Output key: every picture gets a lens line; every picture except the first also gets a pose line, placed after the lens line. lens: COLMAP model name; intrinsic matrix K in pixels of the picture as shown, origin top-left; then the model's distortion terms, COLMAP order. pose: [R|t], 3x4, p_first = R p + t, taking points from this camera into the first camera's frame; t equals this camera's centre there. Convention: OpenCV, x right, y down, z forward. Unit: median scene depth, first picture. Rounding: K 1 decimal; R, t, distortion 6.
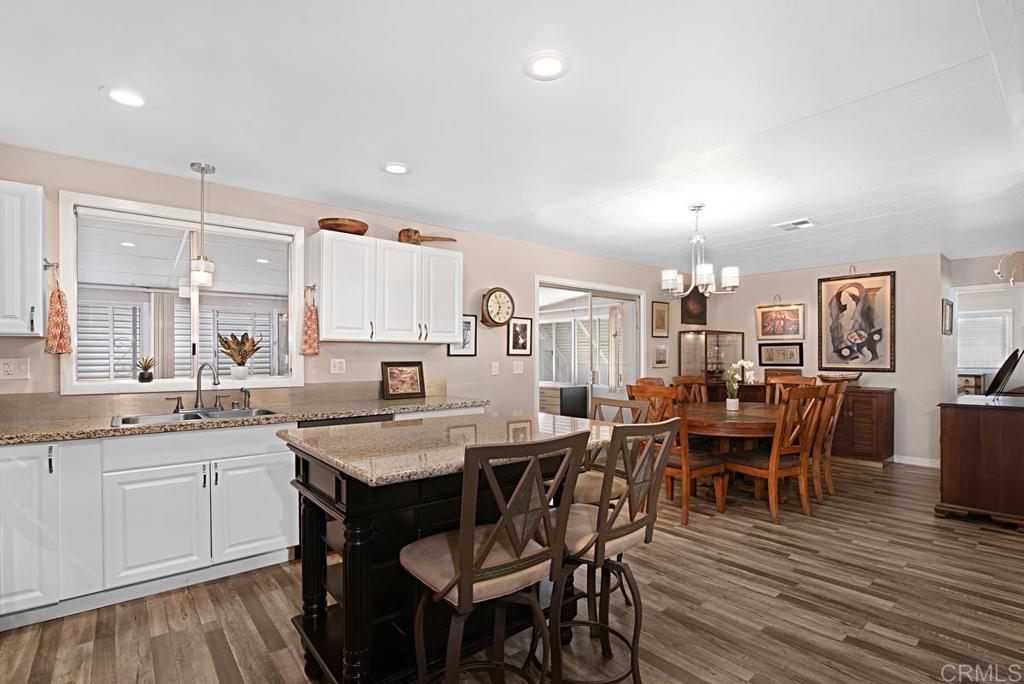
lens RADIAL K [[471.9, 0, 528.0], [0, 471.9, 354.0], [0, 0, 1]] dist [-0.008901, 0.000382]
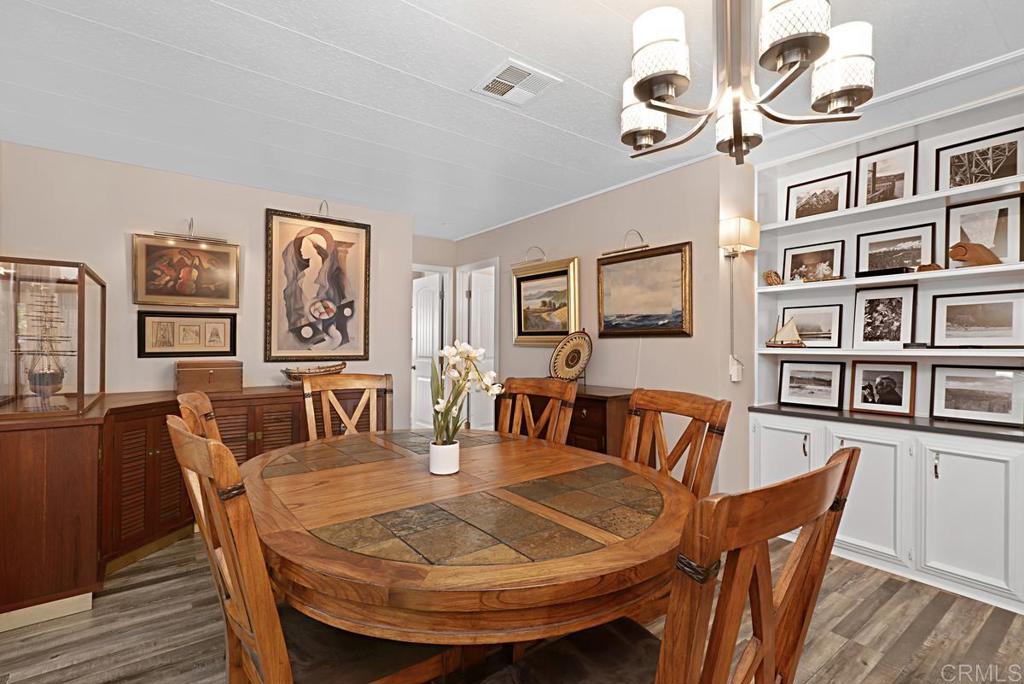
lens RADIAL K [[471.9, 0, 516.5], [0, 471.9, 343.2], [0, 0, 1]] dist [-0.008901, 0.000382]
pose [[0.057805, 0.003965, 0.998320, 0.043505], [-0.005806, 0.999977, -0.003636, 0.012182], [-0.998311, -0.005586, 0.057827, 0.679953]]
